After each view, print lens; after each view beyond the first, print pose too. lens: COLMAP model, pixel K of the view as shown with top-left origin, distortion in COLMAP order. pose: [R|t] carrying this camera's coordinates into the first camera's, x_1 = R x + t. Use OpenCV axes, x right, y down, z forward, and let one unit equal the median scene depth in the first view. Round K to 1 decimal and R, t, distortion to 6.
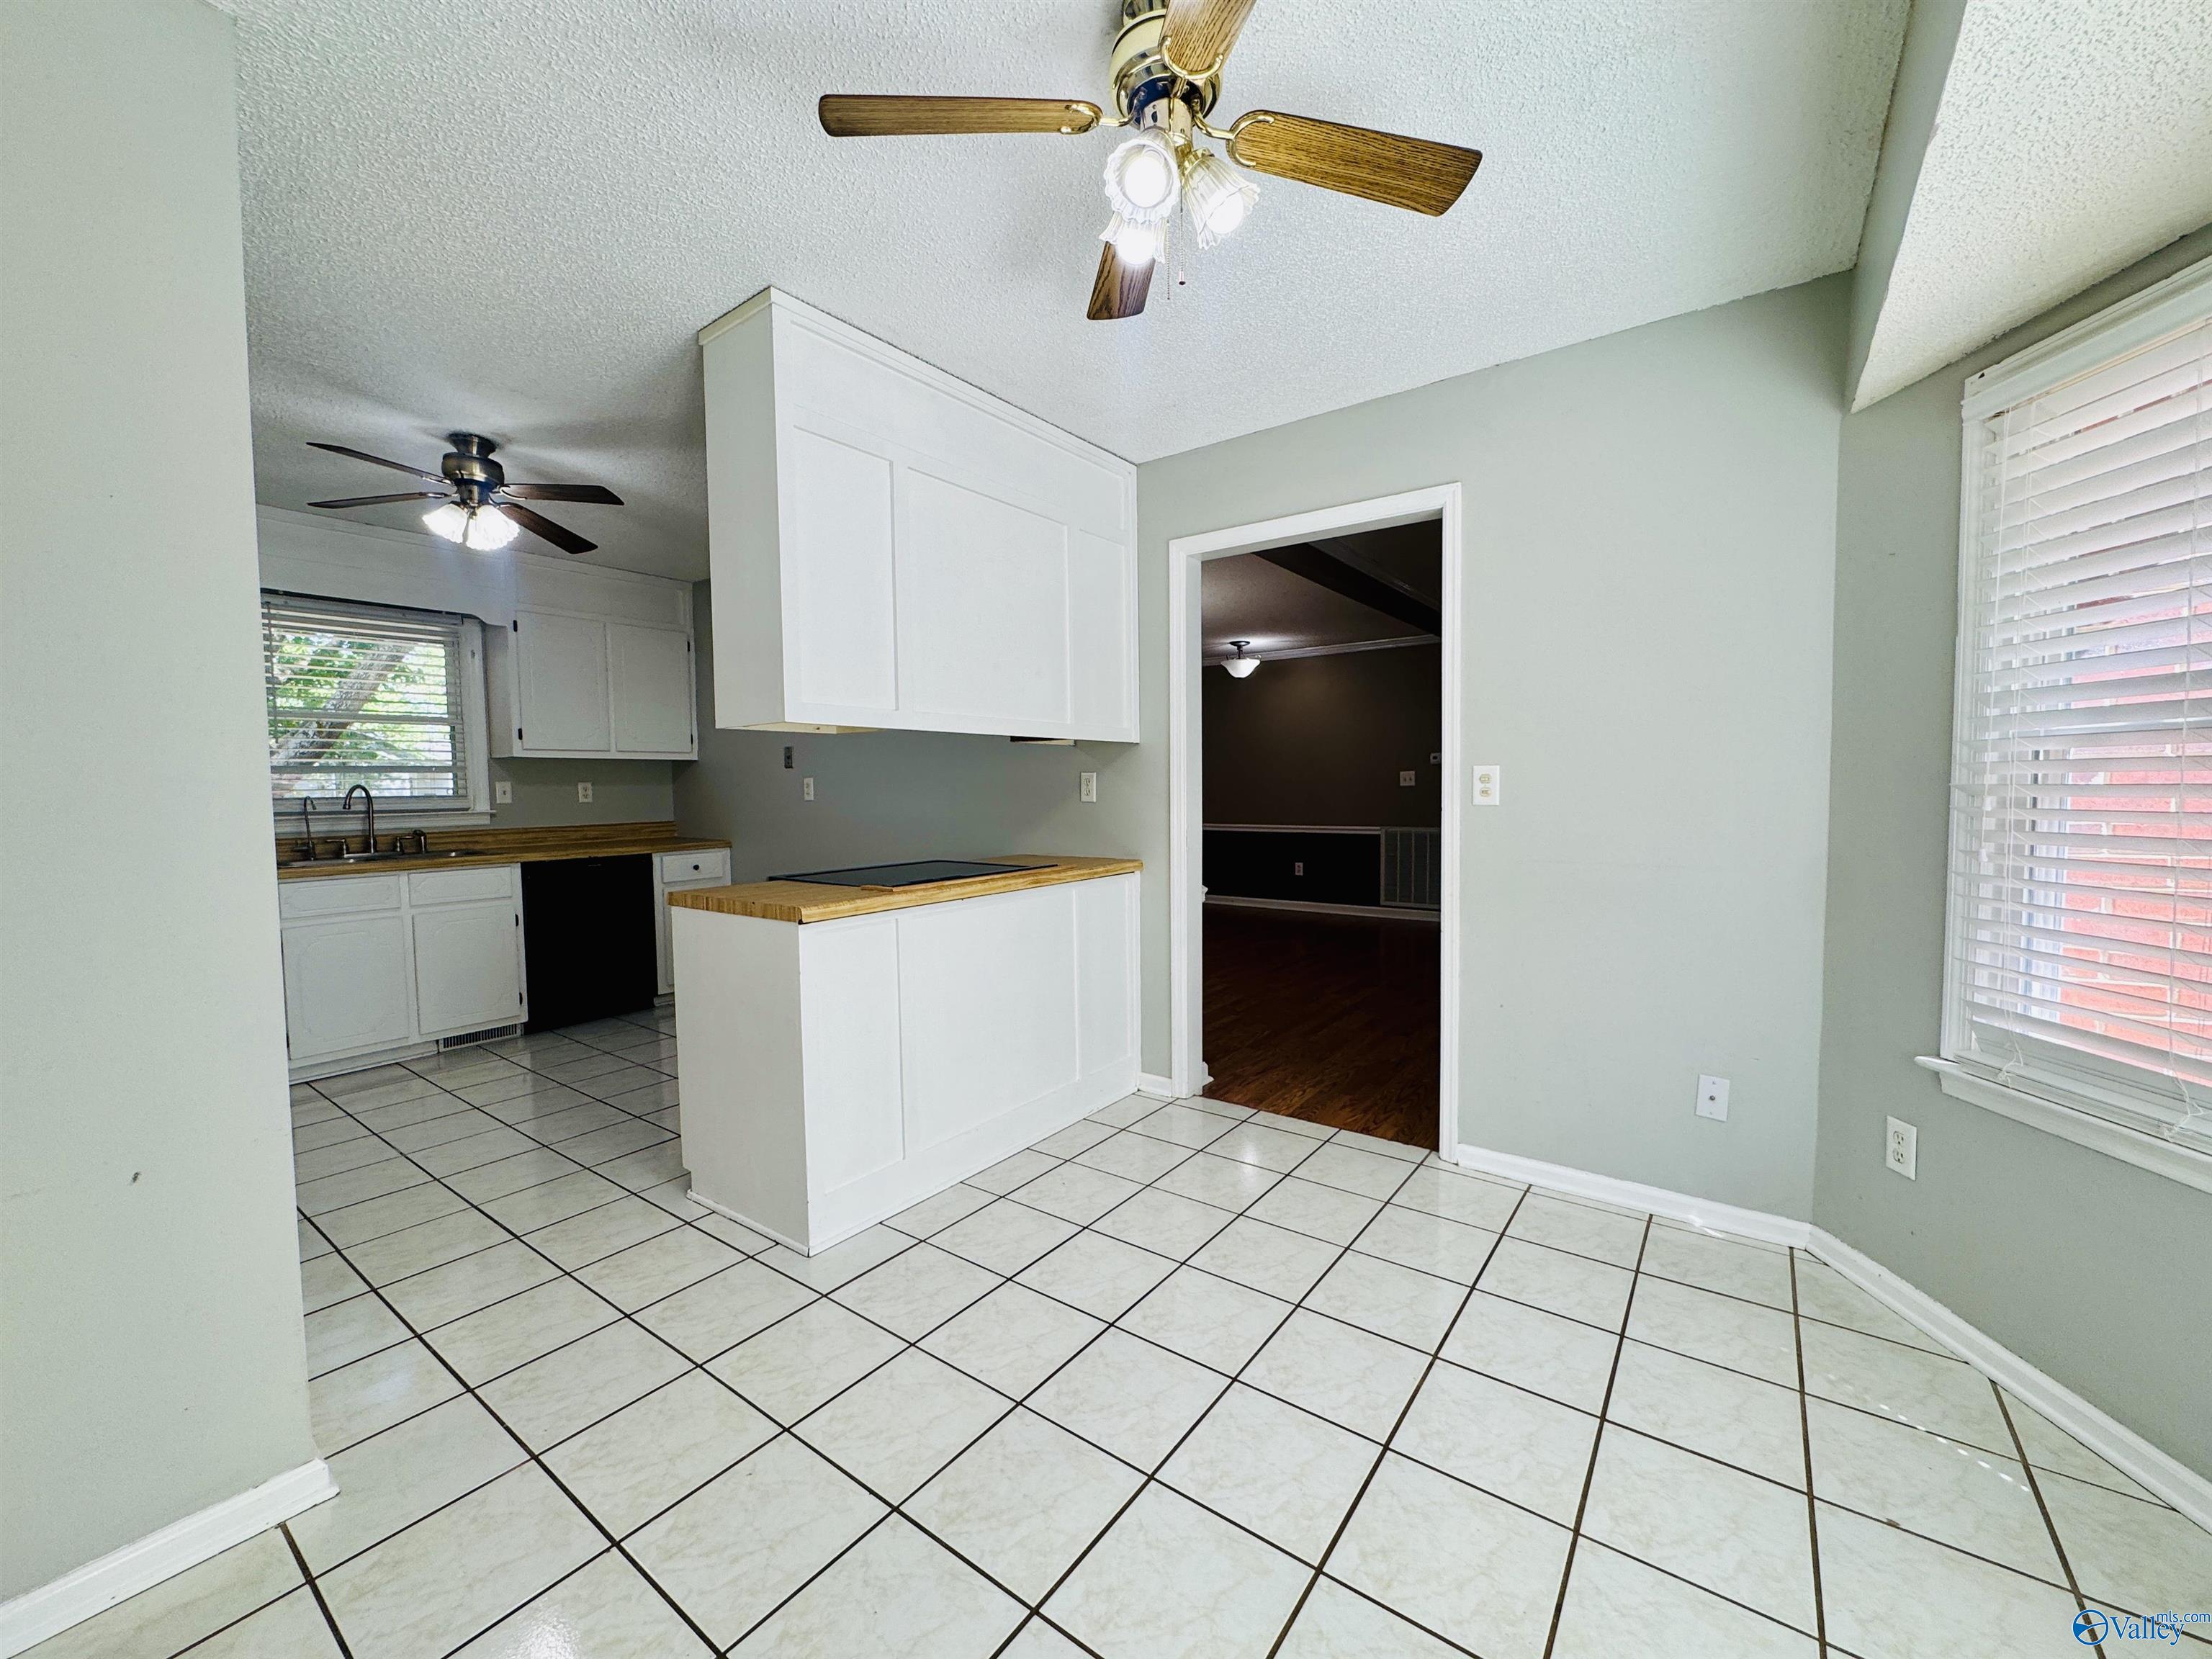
lens RADIAL K [[880.1, 0, 1108.9], [0, 880.1, 827.8], [0, 0, 1]] dist [-0.001858, 0.000921]
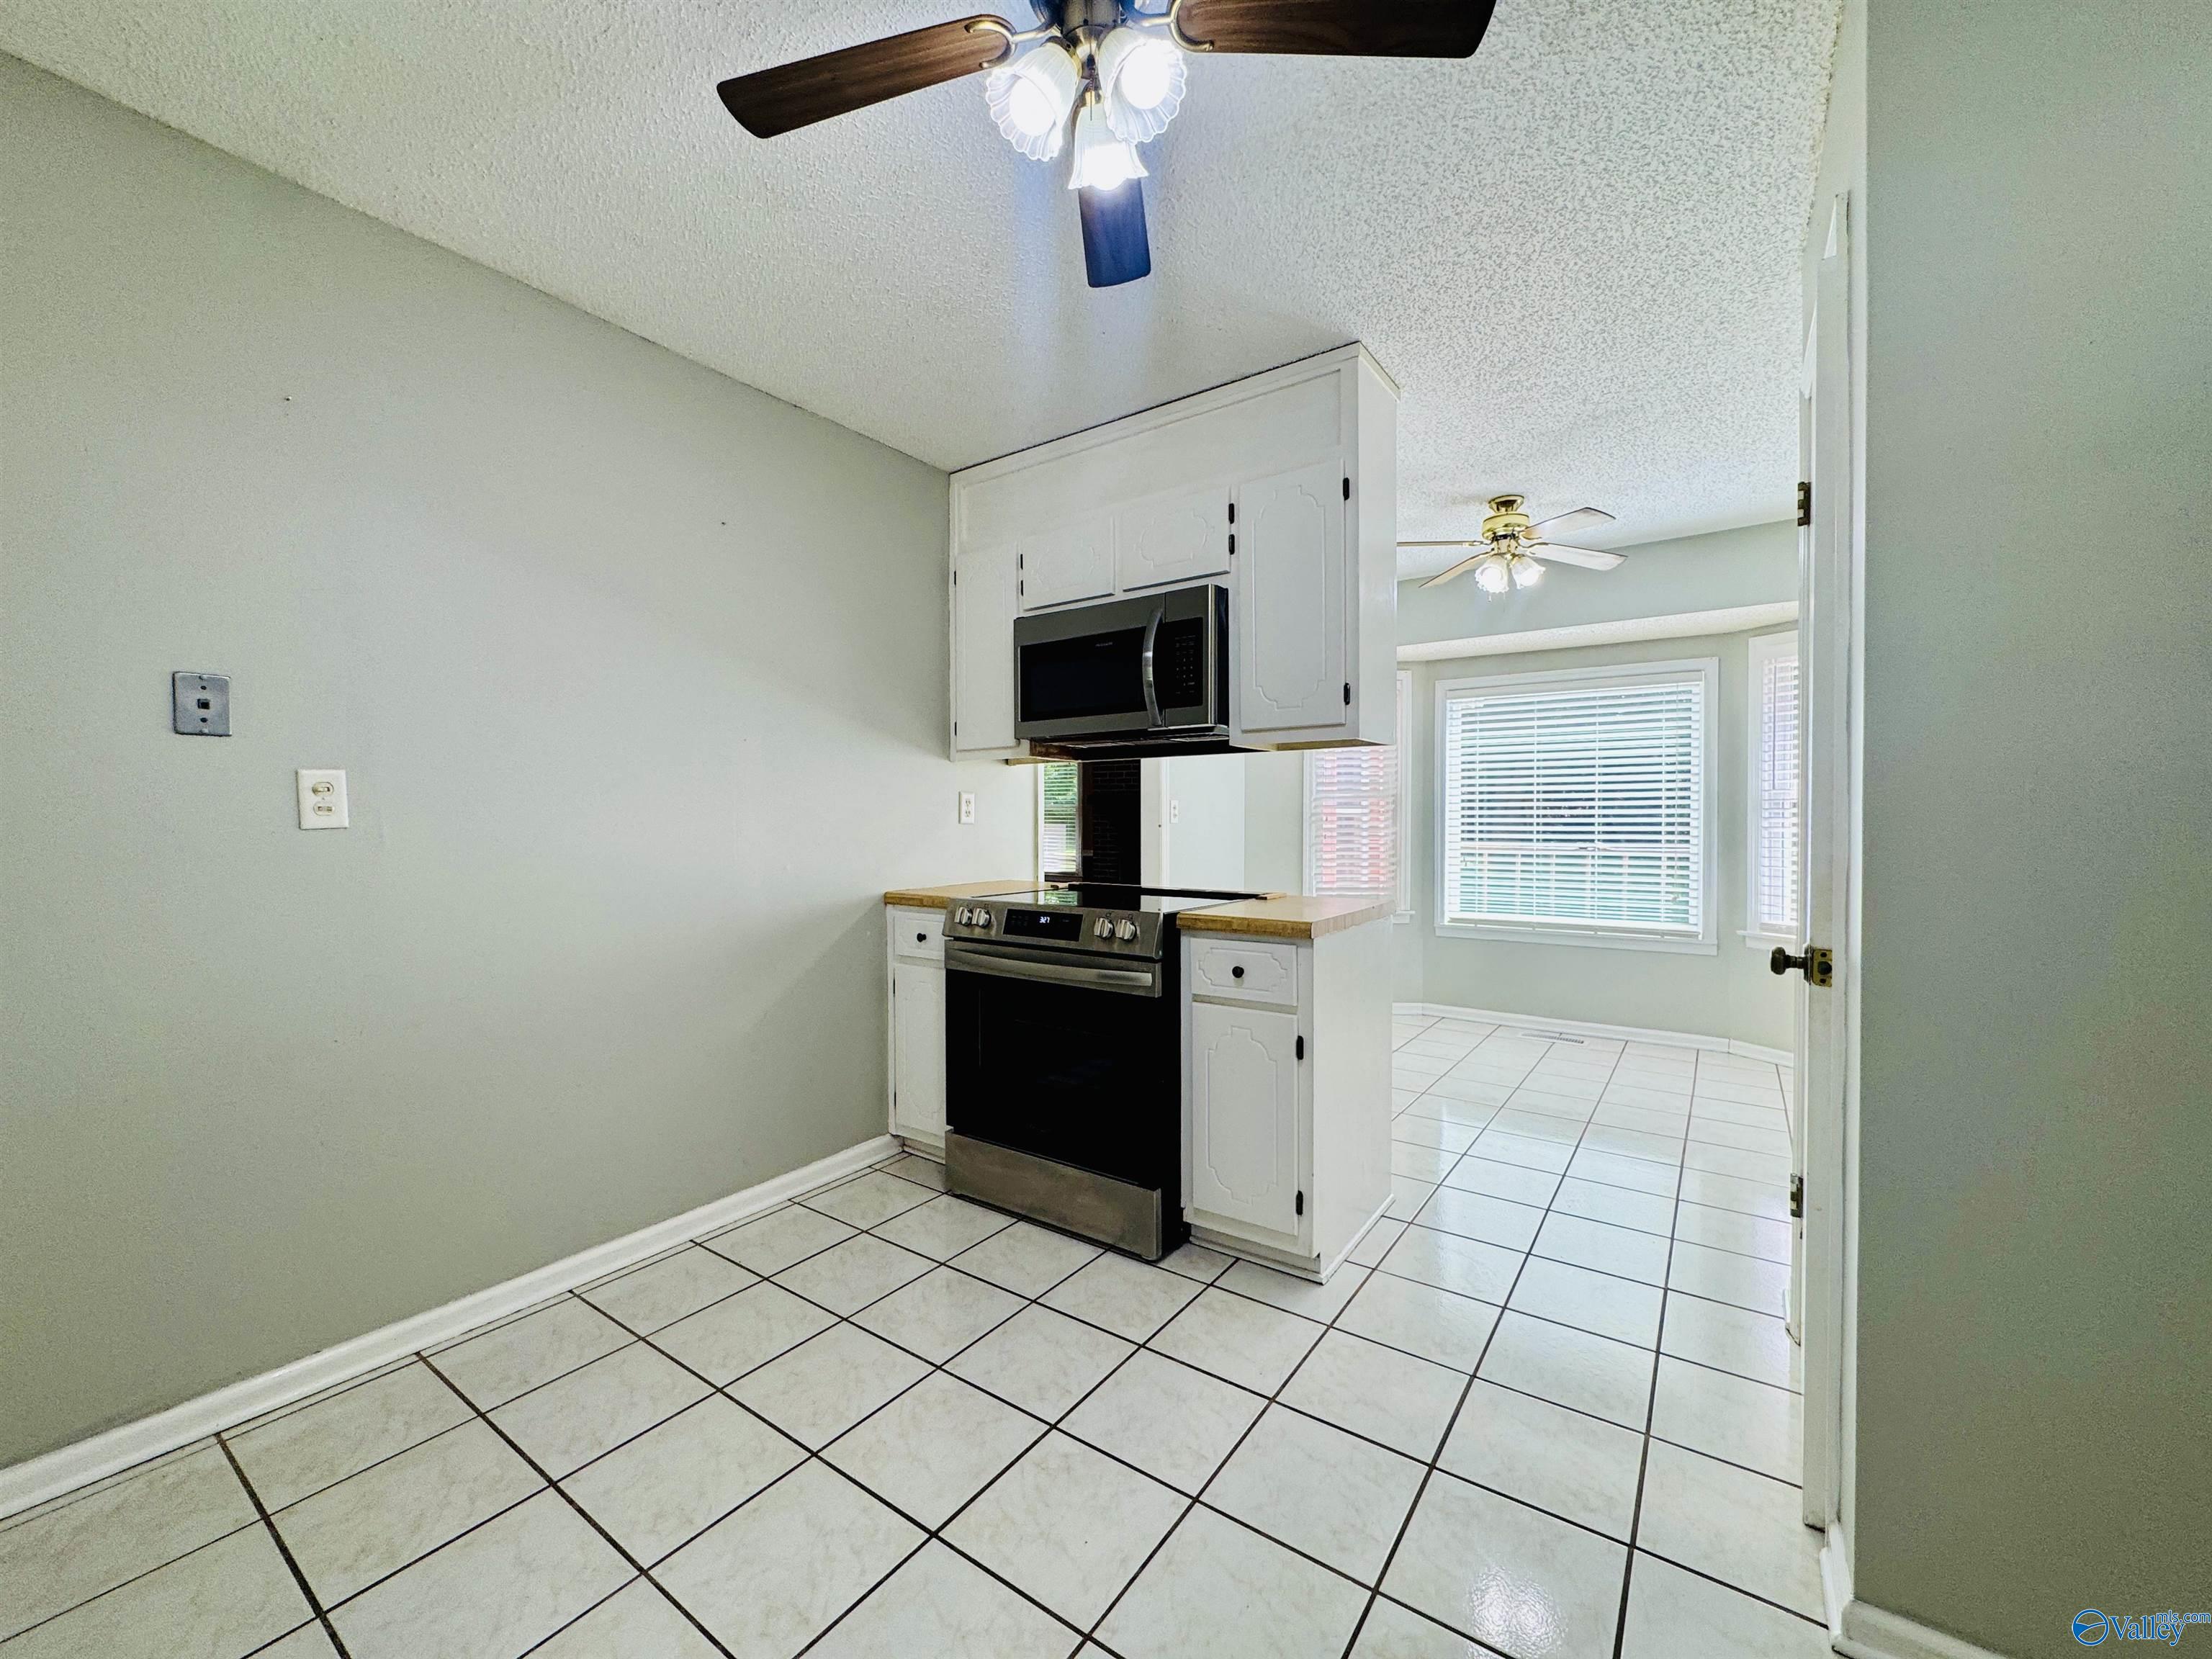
lens RADIAL K [[880.1, 0, 1103.6], [0, 880.1, 829.0], [0, 0, 1]] dist [-0.001858, 0.000921]
pose [[-0.017128, 0.005074, 0.999840, -0.763159], [0.047041, 0.998884, -0.004263, -0.013589], [-0.998746, 0.046961, -0.017347, 0.699354]]
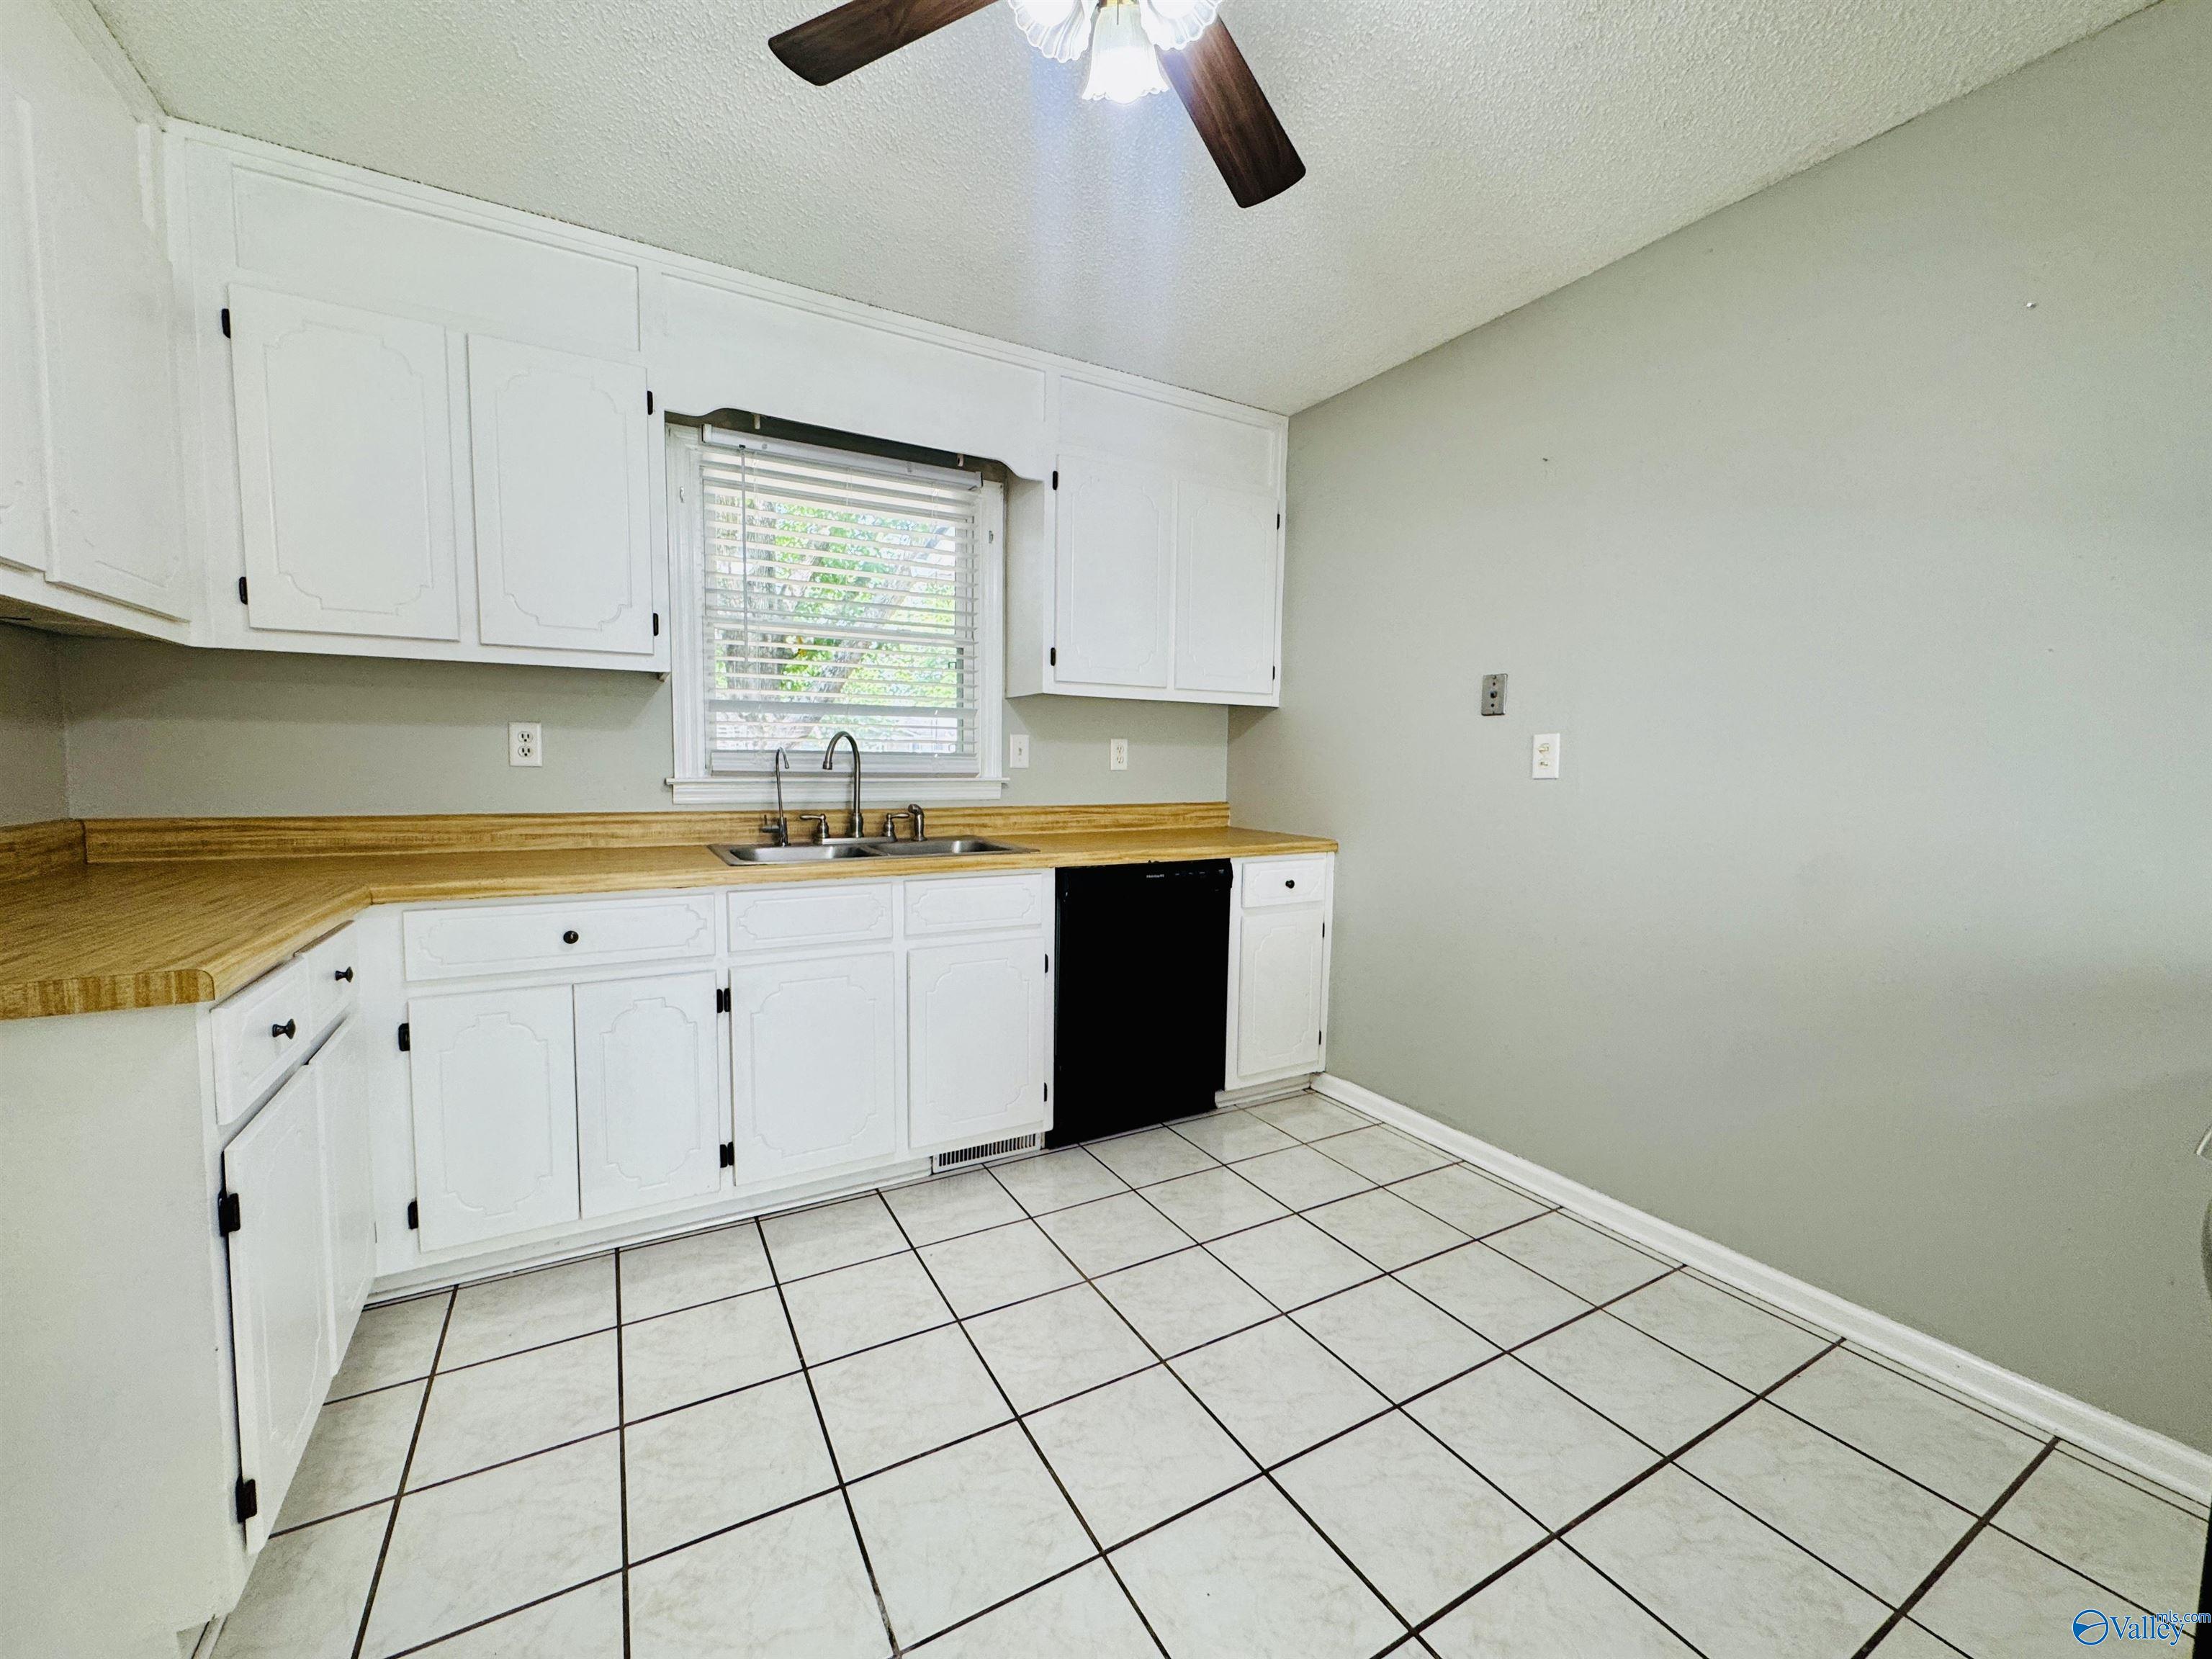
lens RADIAL K [[880.1, 0, 1104.2], [0, 880.1, 825.1], [0, 0, 1]] dist [-0.001858, 0.000921]
pose [[0.911601, 0.054329, -0.407471, -0.381524], [-0.044523, 0.998446, 0.033518, -0.010132], [0.408659, -0.012414, 0.912603, 0.451726]]
